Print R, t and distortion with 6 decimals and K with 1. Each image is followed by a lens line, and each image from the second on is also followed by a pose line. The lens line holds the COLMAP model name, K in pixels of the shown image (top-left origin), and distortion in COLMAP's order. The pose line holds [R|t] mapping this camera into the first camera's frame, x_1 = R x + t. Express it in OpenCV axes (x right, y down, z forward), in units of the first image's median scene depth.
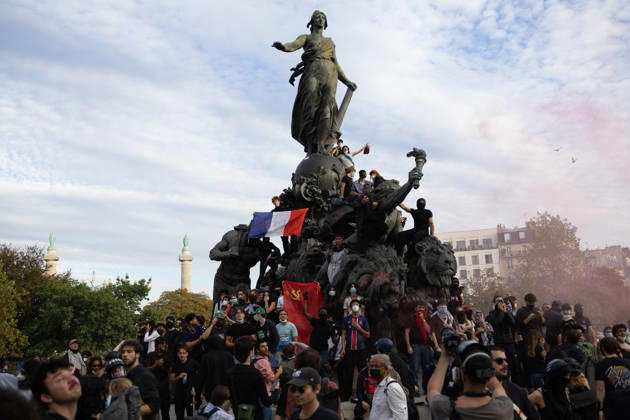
lens RADIAL K [[654.9, 0, 315.0], [0, 654.9, 210.0], [0, 0, 1]] dist [0.107946, -0.025547]
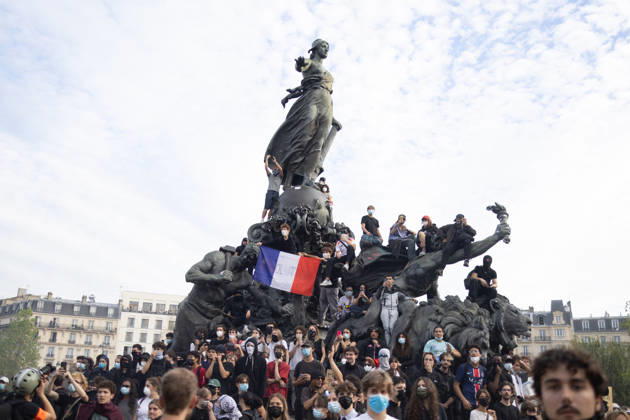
lens RADIAL K [[654.9, 0, 315.0], [0, 654.9, 210.0], [0, 0, 1]] dist [0.107946, -0.025547]
pose [[0.873227, 0.209295, 0.440079, -0.380287], [-0.165891, 0.976806, -0.135386, 0.069724], [-0.458208, 0.045218, 0.887694, 0.179117]]
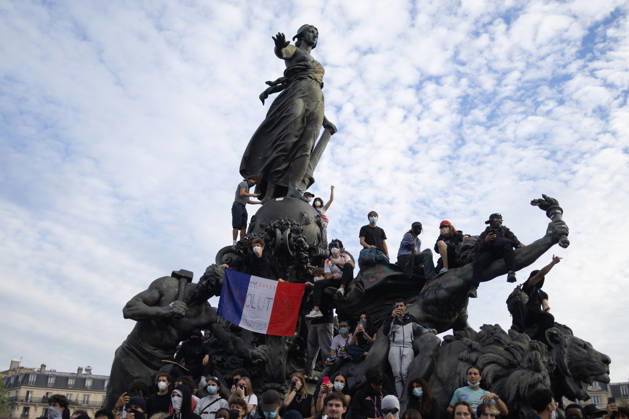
lens RADIAL K [[658.2, 0, 314.5], [0, 658.2, 209.5], [0, 0, 1]] dist [0.072658, 0.005621]
pose [[0.885953, 0.236097, 0.399180, -0.257530], [-0.150102, 0.960367, -0.234873, 0.092604], [-0.438812, 0.148169, 0.886279, 0.346904]]
